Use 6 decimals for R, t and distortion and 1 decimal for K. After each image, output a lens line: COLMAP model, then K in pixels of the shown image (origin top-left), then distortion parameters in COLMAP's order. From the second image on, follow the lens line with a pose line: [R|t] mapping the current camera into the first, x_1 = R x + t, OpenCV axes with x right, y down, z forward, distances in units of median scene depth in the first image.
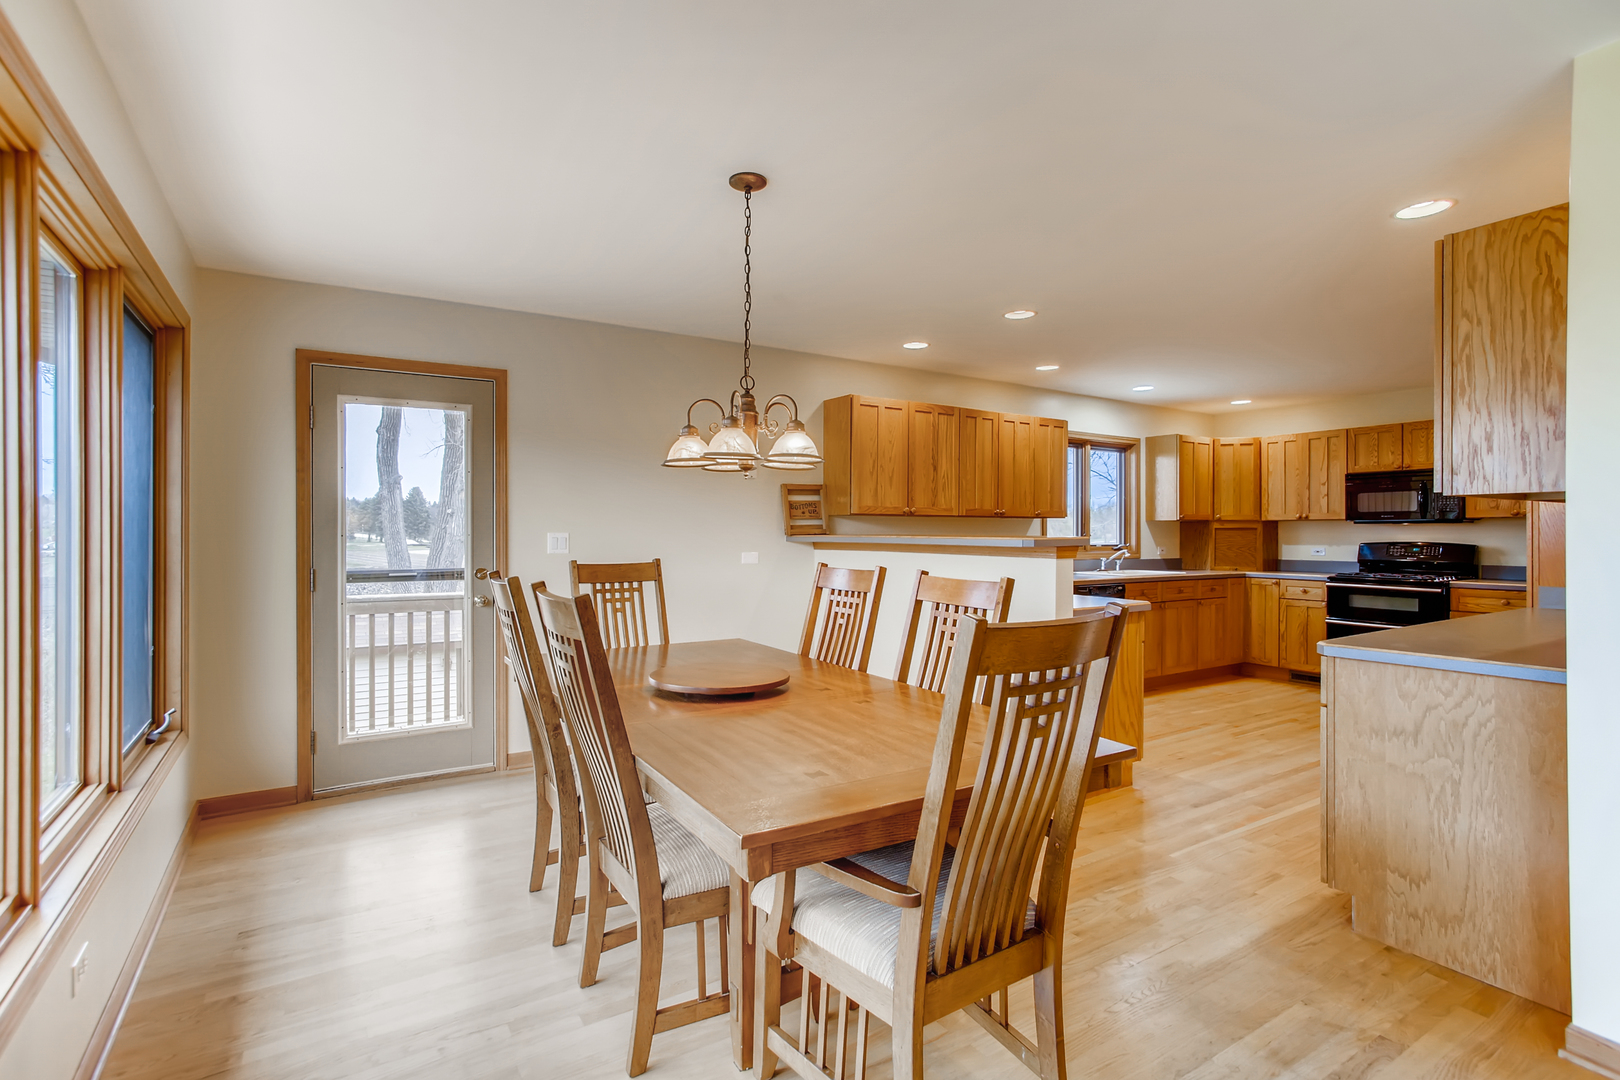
lens RADIAL K [[775.5, 0, 809.3], [0, 775.5, 538.3], [0, 0, 1]] dist [-0.018527, 0.013009]
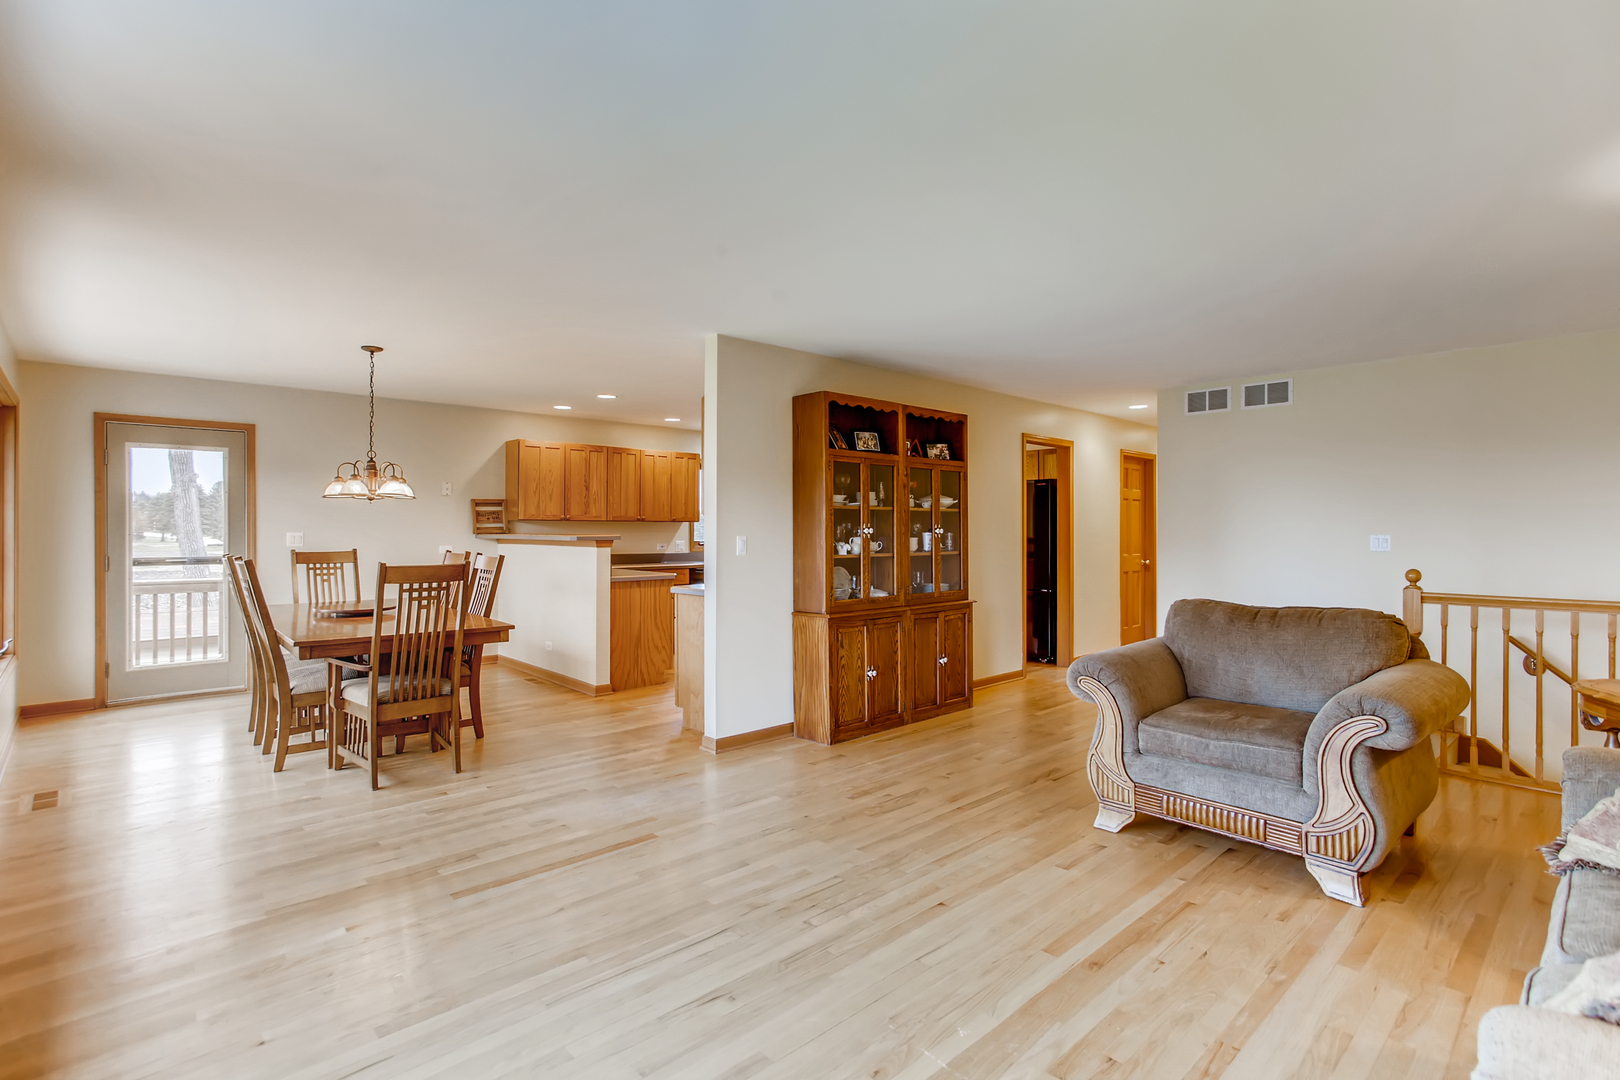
lens RADIAL K [[775.5, 0, 808.8], [0, 775.5, 535.7], [0, 0, 1]] dist [-0.018527, 0.013009]
pose [[0.983990, -0.001210, 0.178220, 0.384562], [0.001442, 0.999998, -0.001174, 0.002358], [-0.178218, 0.001413, 0.983990, -0.637310]]
